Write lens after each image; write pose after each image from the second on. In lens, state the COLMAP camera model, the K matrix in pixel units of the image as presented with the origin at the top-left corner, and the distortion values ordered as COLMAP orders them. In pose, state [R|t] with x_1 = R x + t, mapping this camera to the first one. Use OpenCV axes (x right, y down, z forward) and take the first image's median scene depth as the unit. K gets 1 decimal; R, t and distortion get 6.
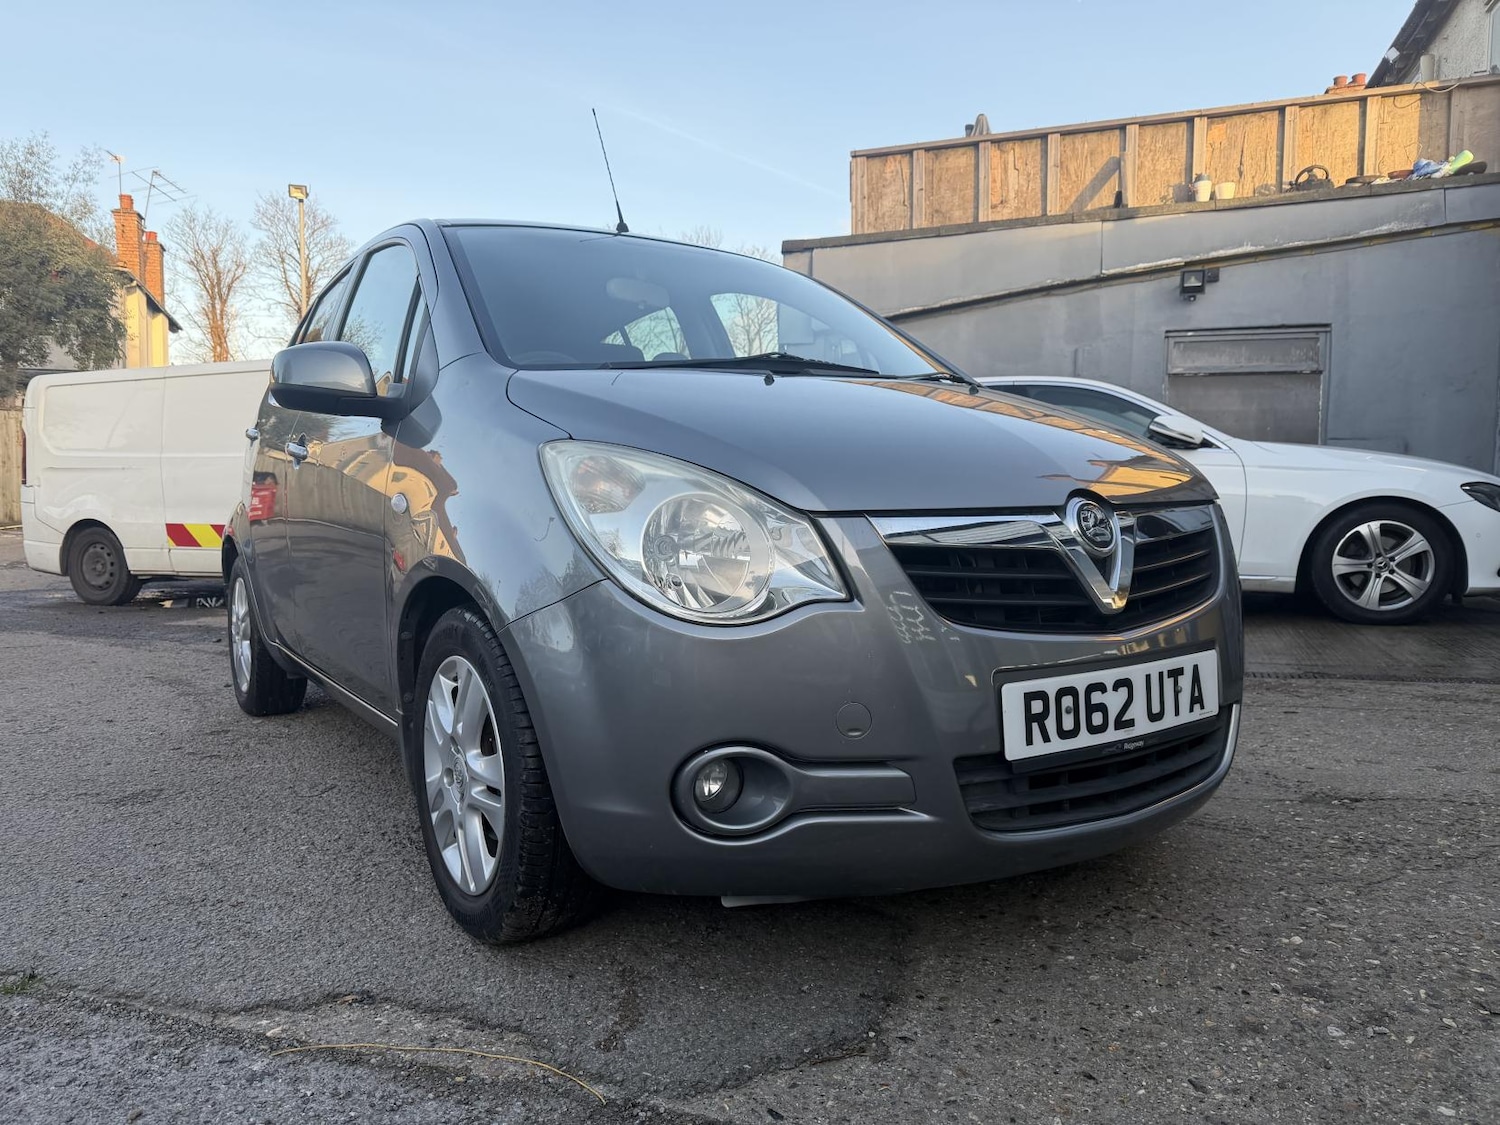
lens RADIAL K [[1063.9, 0, 743.5], [0, 1063.9, 565.5], [0, 0, 1]] dist [0.016797, -0.023717]
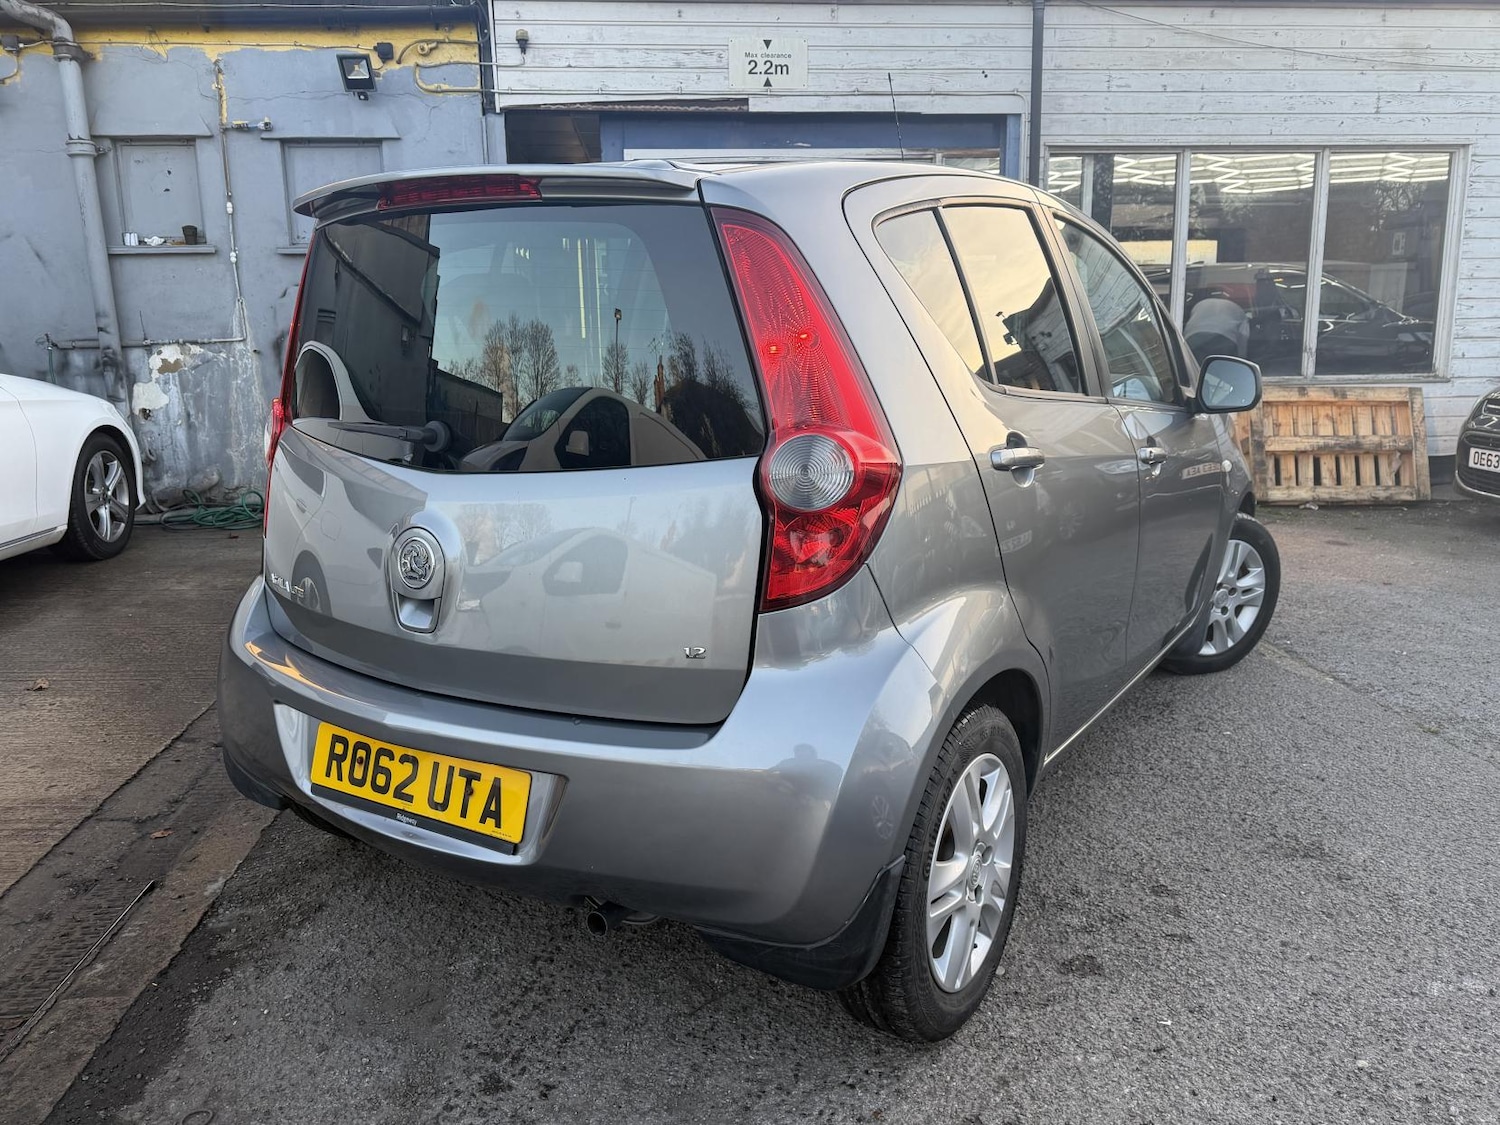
lens RADIAL K [[1142.5, 0, 758.8], [0, 1142.5, 559.4], [0, 0, 1]] dist [0.023271, -0.031498]
pose [[-0.422775, -0.177717, 0.888638, -1.290317], [0.074188, 0.970505, 0.229384, -0.301266], [-0.903193, 0.162904, -0.397121, 1.893648]]
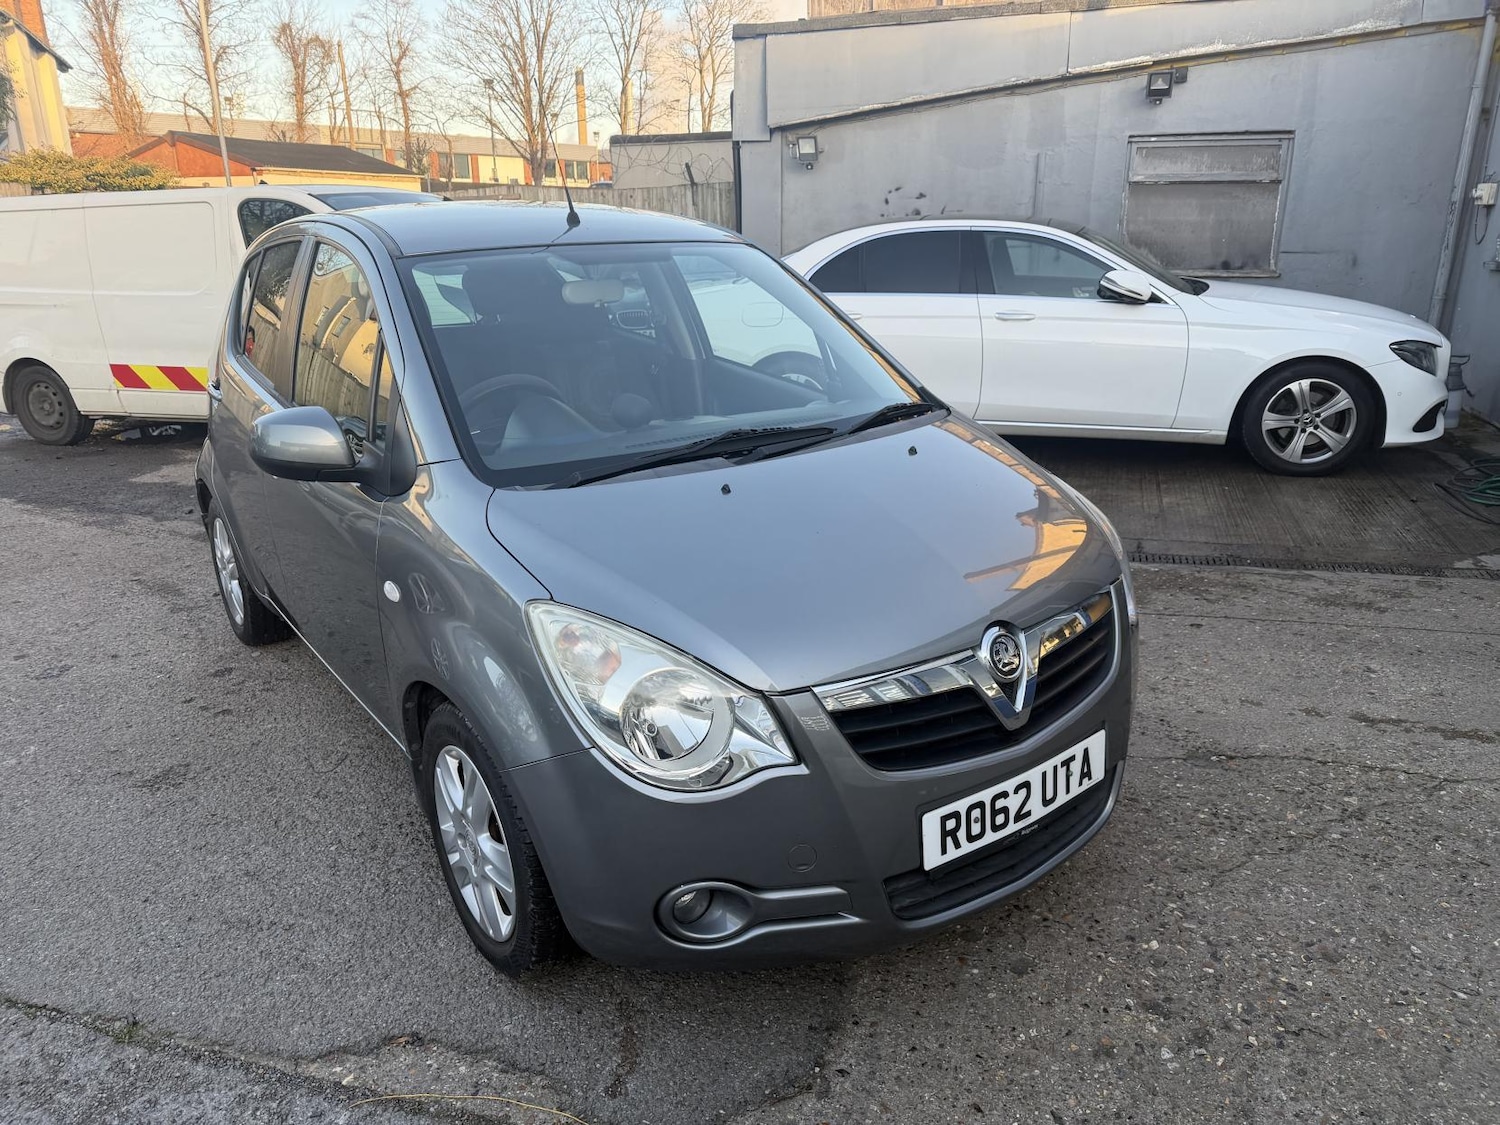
lens RADIAL K [[1061.0, 0, 755.5], [0, 1061.0, 563.5], [0, 0, 1]] dist [0.022639, -0.027518]
pose [[0.998587, -0.030754, 0.043347, 0.004532], [0.019286, 0.969671, 0.243652, -0.279472], [-0.049526, -0.242471, 0.968894, -0.062125]]
